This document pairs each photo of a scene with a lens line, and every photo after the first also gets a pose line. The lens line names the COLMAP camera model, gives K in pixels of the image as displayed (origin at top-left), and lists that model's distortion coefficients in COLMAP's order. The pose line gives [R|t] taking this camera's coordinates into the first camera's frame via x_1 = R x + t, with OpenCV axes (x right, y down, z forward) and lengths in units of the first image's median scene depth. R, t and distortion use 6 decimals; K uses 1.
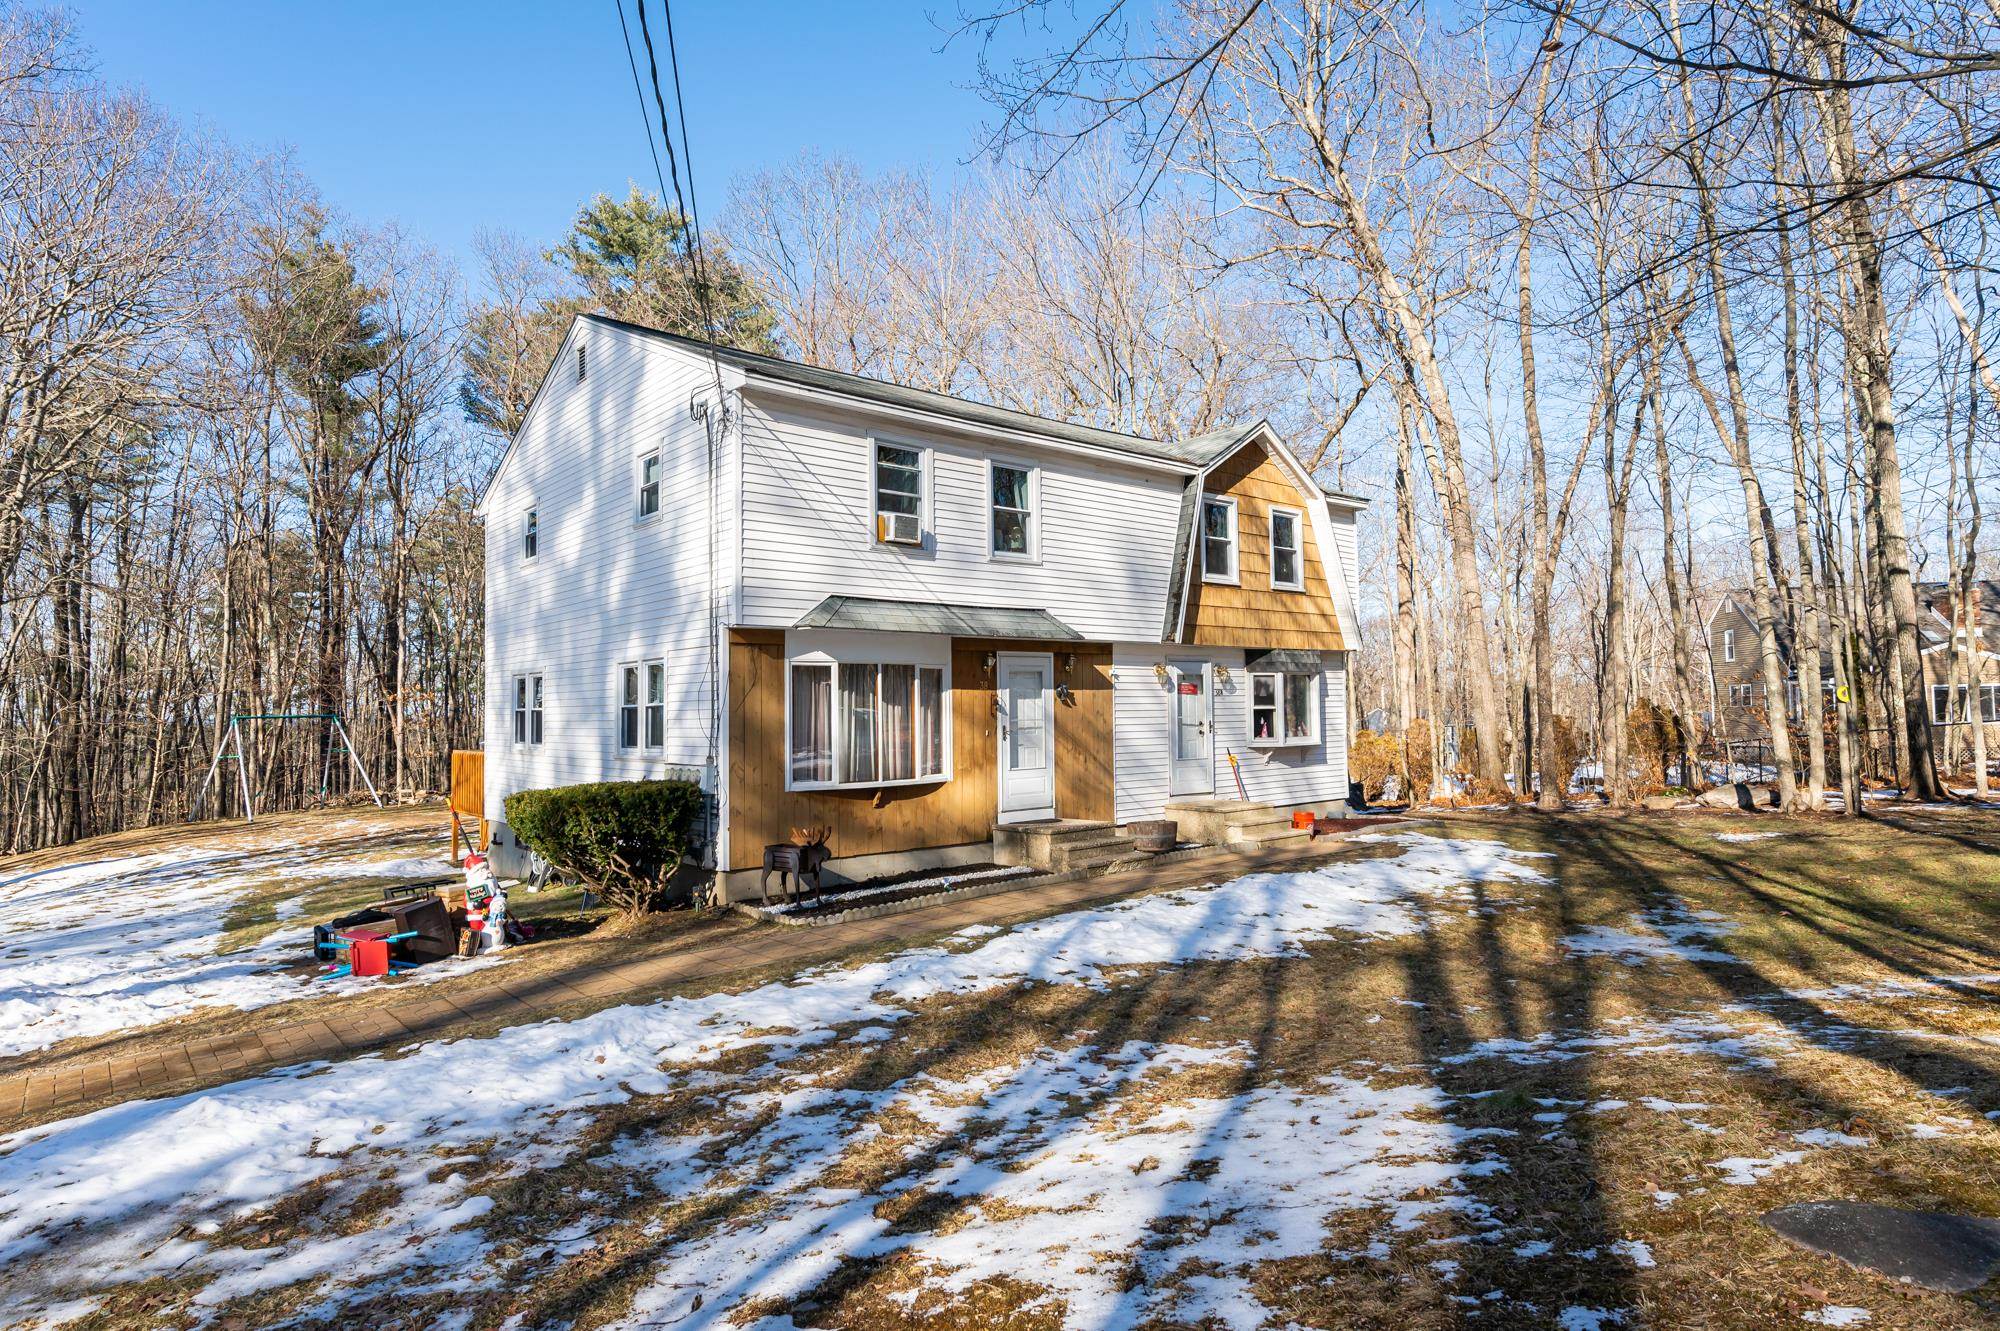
lens RADIAL K [[1067.8, 0, 1000.0], [0, 1067.8, 665.5], [0, 0, 1]] dist [0.001851, 0.000119]
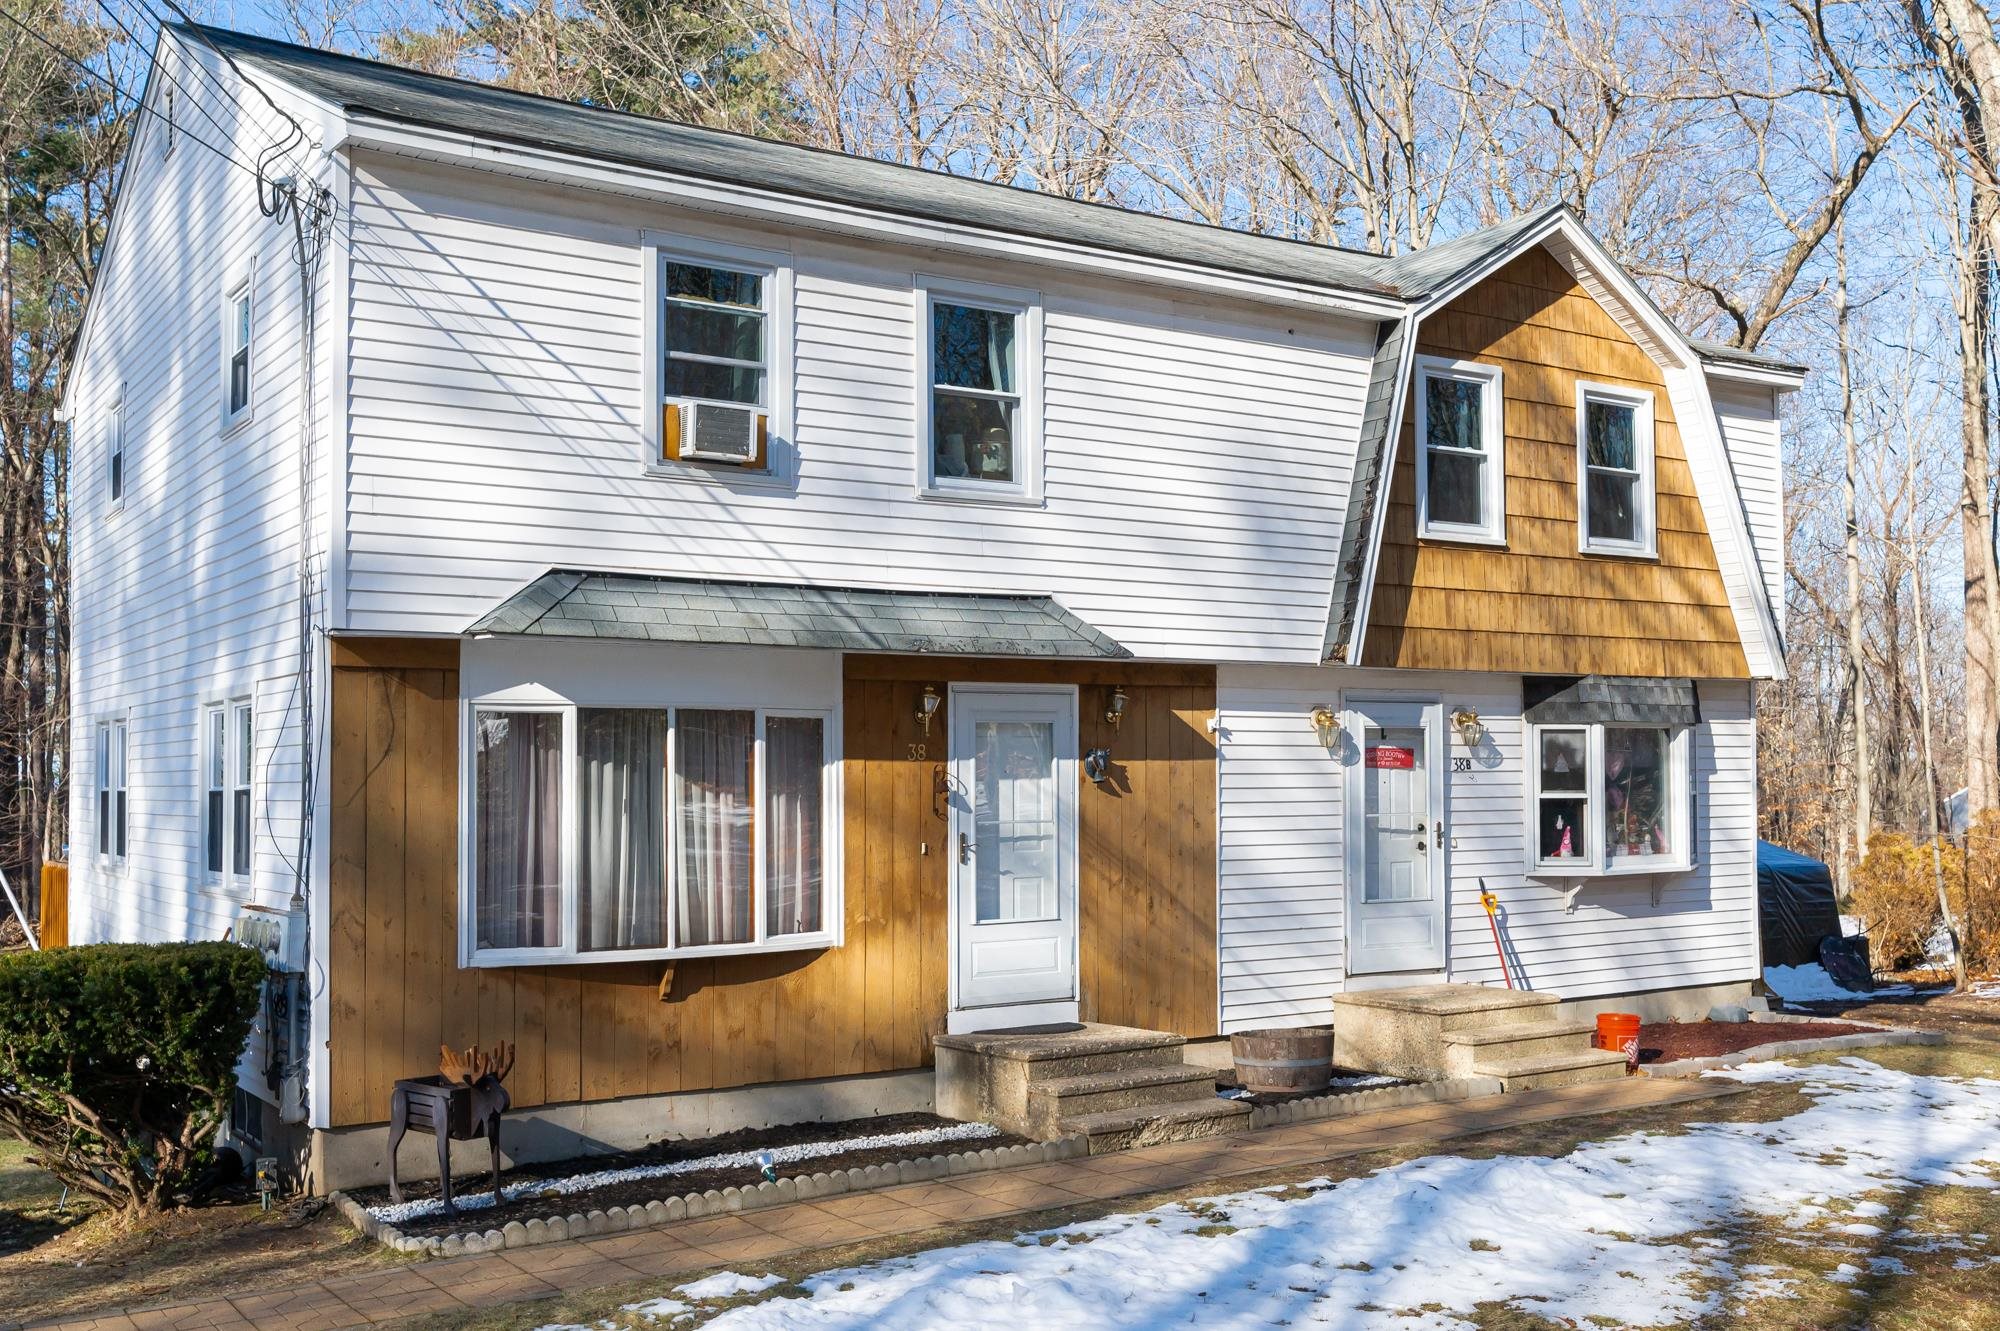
lens RADIAL K [[1935.2, 0, 1111.2], [0, 1935.2, 720.0], [0, 0, 1]] dist [-0.007050, -0.010356]
pose [[0.995185, 0.004130, -0.097925, 0.152186], [-0.002894, 0.999914, 0.012758, -0.007107], [0.097970, -0.012413, 0.995112, 0.117209]]
